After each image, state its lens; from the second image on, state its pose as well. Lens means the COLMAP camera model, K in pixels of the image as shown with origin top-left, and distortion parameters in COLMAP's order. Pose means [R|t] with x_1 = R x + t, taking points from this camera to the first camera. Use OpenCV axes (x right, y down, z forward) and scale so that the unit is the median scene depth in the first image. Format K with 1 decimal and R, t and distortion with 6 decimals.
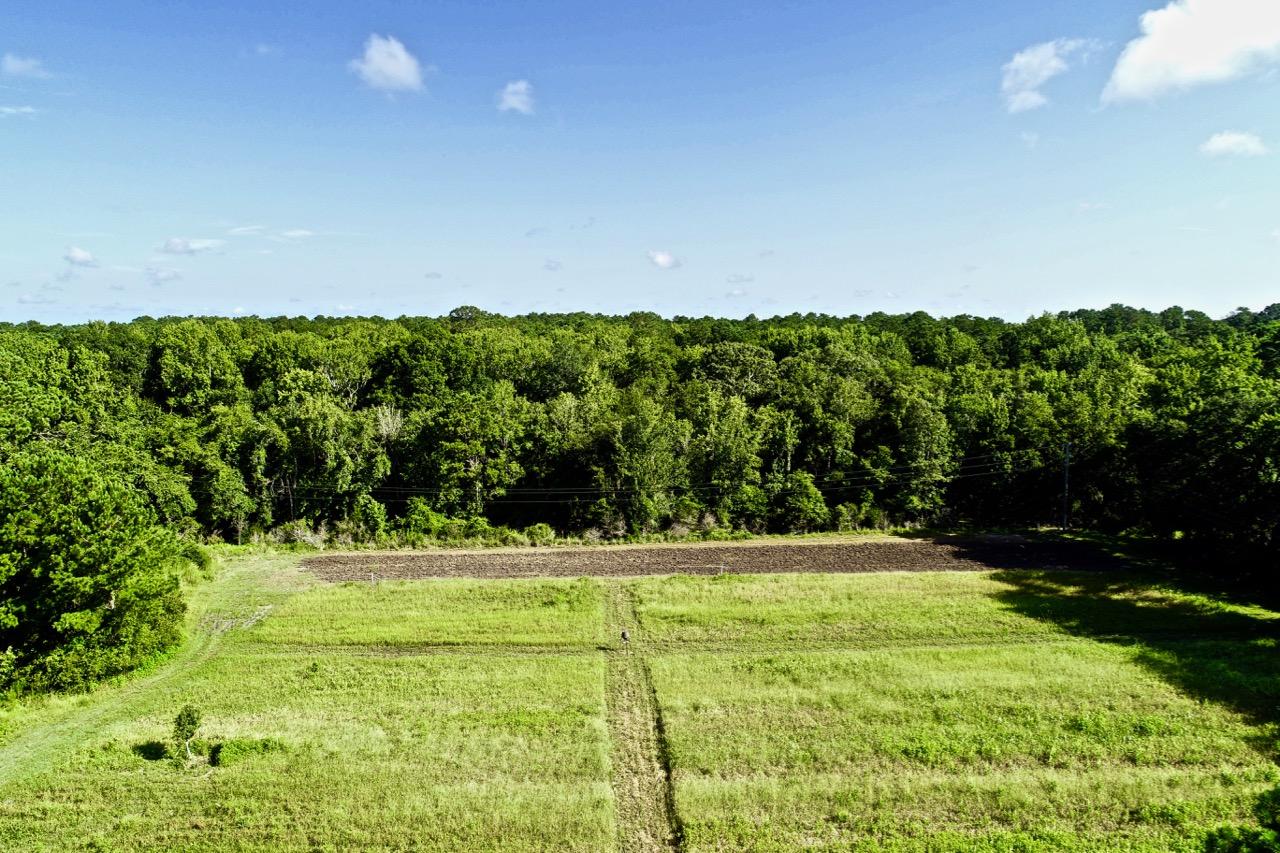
lens RADIAL K [[854.2, 0, 642.4], [0, 854.2, 431.1], [0, 0, 1]] dist [-0.000549, -0.000444]
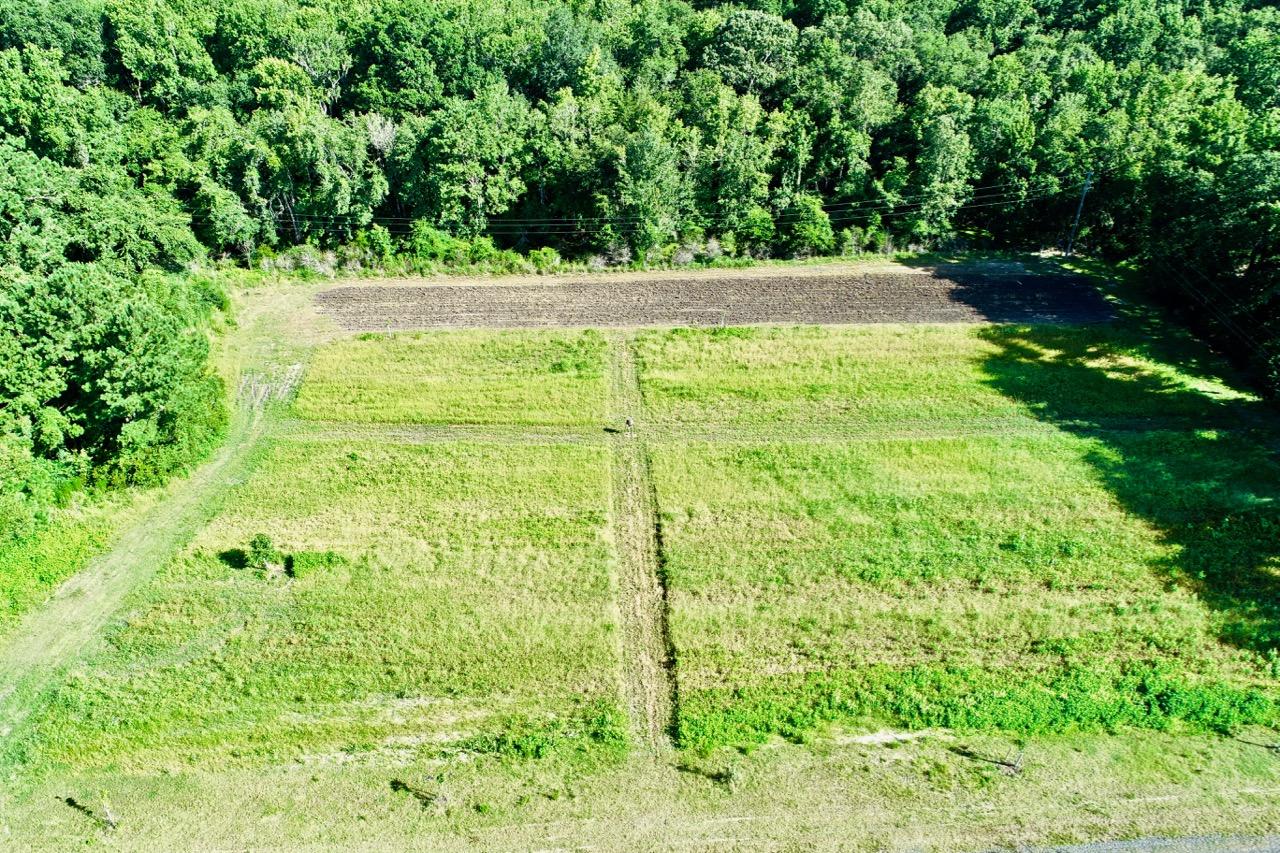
lens RADIAL K [[854.2, 0, 642.4], [0, 854.2, 431.1], [0, 0, 1]] dist [-0.000549, -0.000444]
pose [[0.999959, 0.008140, -0.003854, 0.000560], [-0.005436, 0.886699, 0.462315, -0.167378], [0.007181, -0.462276, 0.886707, 0.010808]]
